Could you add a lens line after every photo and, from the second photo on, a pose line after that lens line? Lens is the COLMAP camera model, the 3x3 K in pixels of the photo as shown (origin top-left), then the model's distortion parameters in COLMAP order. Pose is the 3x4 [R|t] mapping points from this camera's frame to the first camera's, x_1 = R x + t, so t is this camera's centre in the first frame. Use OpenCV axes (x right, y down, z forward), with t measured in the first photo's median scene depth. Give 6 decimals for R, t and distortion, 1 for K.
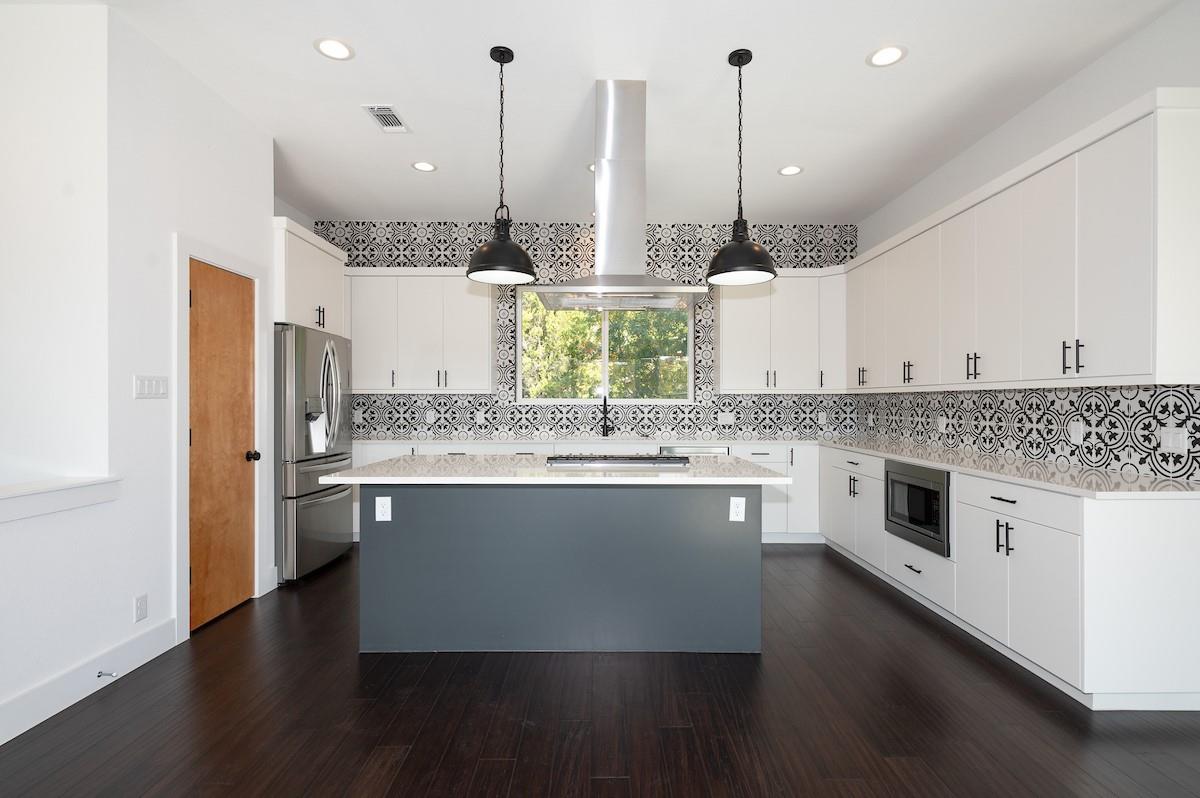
lens RADIAL K [[573.4, 0, 603.5], [0, 573.4, 402.6], [0, 0, 1]] dist [-0.002893, -0.000063]
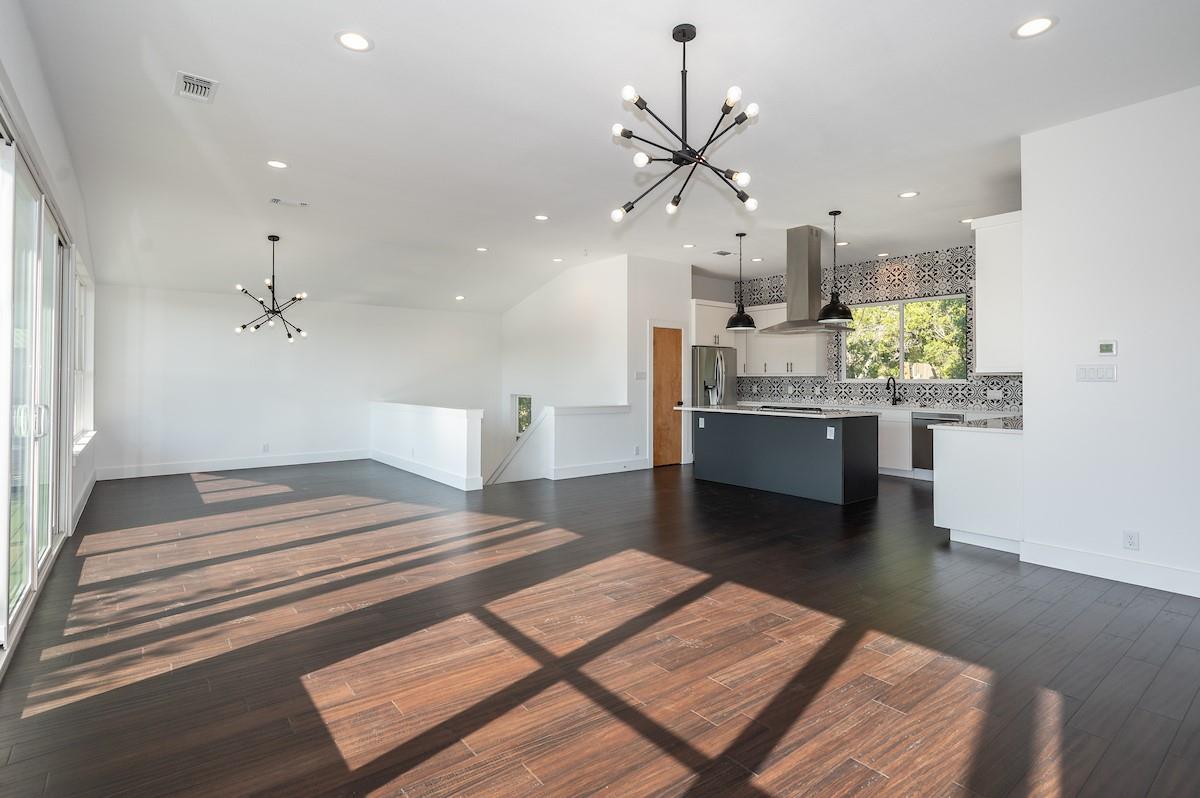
lens RADIAL K [[581.3, 0, 600.3], [0, 581.3, 377.1], [0, 0, 1]] dist [-0.002412, -0.000140]
pose [[0.621013, -0.003506, -0.783793, 1.038370], [-0.003556, 0.999967, -0.007291, 0.002004], [0.783792, 0.007315, 0.620980, -0.737119]]
